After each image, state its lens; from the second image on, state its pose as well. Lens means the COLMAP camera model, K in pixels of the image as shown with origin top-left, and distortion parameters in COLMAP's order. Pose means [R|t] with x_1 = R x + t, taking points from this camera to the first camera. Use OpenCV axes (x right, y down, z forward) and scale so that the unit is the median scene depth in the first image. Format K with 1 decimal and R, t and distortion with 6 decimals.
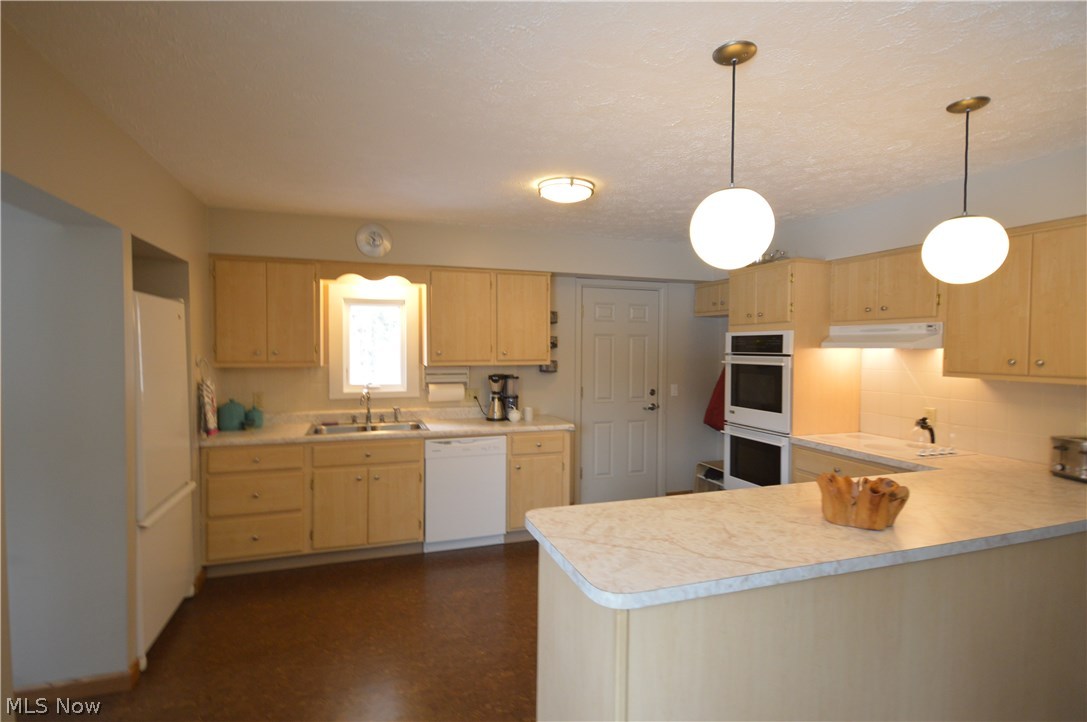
lens RADIAL K [[536.5, 0, 542.1], [0, 536.5, 361.5], [0, 0, 1]] dist [-0.000798, 0.001557]
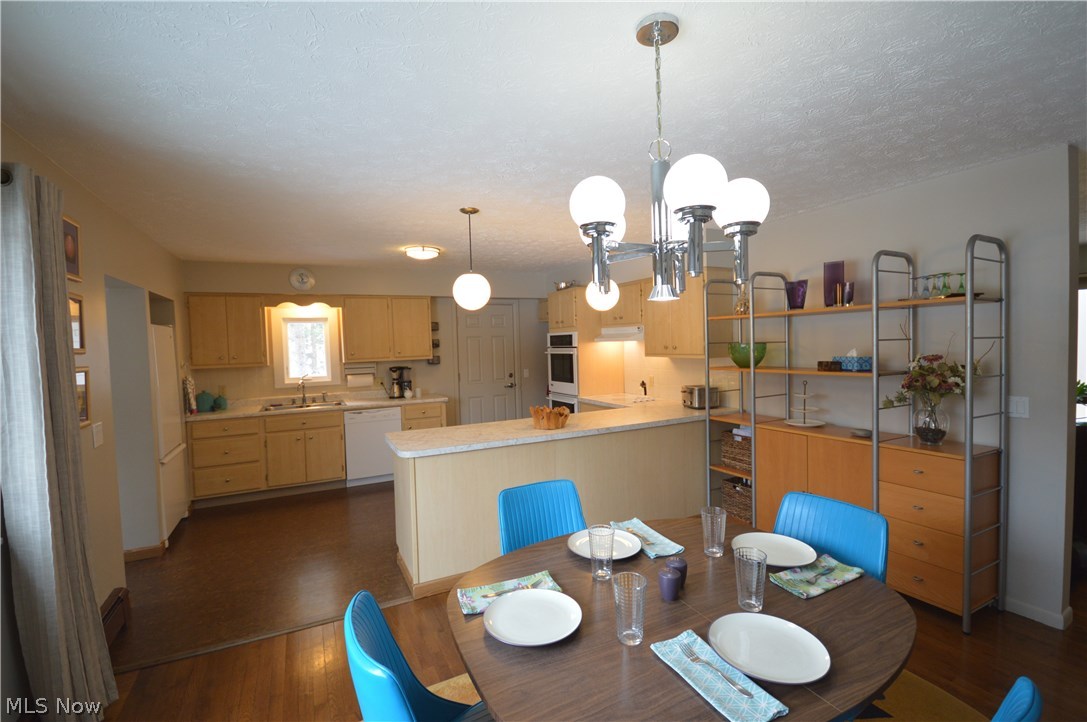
lens RADIAL K [[496.9, 0, 546.4], [0, 496.9, 361.1], [0, 0, 1]] dist [0.002767, -0.000149]
pose [[0.990702, -0.038930, 0.130359, 0.169824], [0.037588, 0.999212, 0.012743, 0.007813], [-0.130752, -0.007725, 0.991385, -0.459988]]
